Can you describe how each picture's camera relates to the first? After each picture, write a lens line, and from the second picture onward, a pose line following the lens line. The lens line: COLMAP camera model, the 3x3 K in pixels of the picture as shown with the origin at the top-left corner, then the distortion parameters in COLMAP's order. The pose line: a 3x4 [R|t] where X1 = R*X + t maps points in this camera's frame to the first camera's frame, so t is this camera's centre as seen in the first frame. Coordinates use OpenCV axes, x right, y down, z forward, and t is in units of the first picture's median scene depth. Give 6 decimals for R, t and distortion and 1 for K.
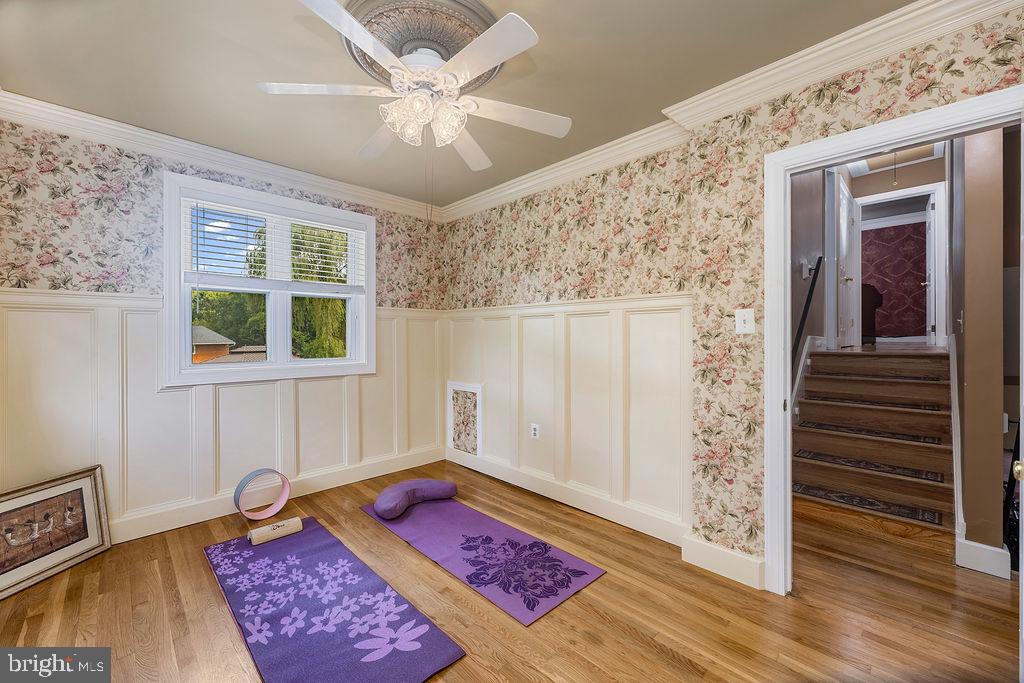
lens RADIAL K [[410.6, 0, 507.2], [0, 410.6, 338.6], [0, 0, 1]] dist [-0.000945, -0.000128]
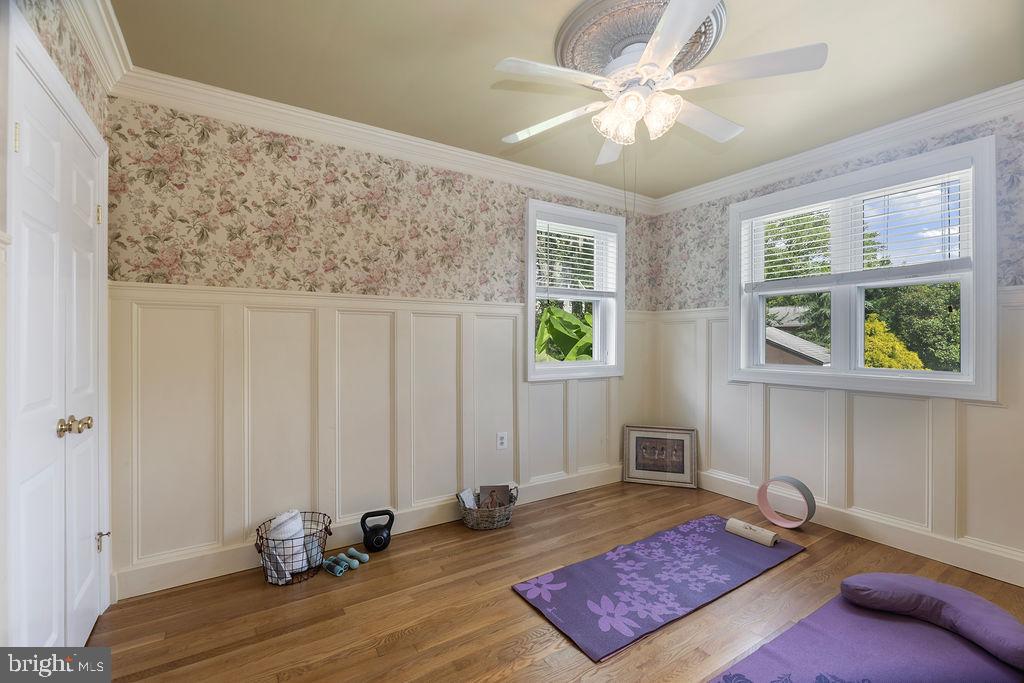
lens RADIAL K [[441.2, 0, 510.2], [0, 441.2, 343.2], [0, 0, 1]] dist [0.004460, 0.000258]
pose [[-0.199233, 0.010700, -0.979894, 0.689821], [-0.002520, 0.999931, 0.011431, -0.008289], [0.979949, 0.004747, -0.199192, 0.710489]]
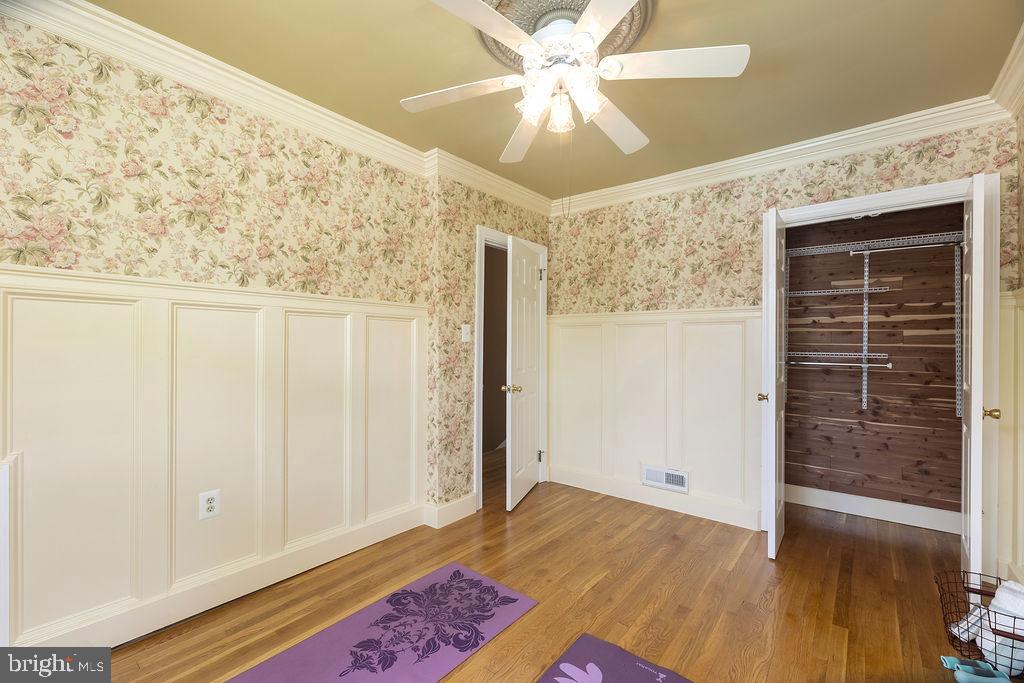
lens RADIAL K [[441.2, 0, 510.2], [0, 441.2, 341.0], [0, 0, 1]] dist [0.004460, 0.000258]
pose [[-0.129313, 0.007158, 0.991578, -0.887049], [-0.003849, 0.999963, -0.007721, -0.002857], [-0.991596, -0.004815, -0.129280, 0.957665]]
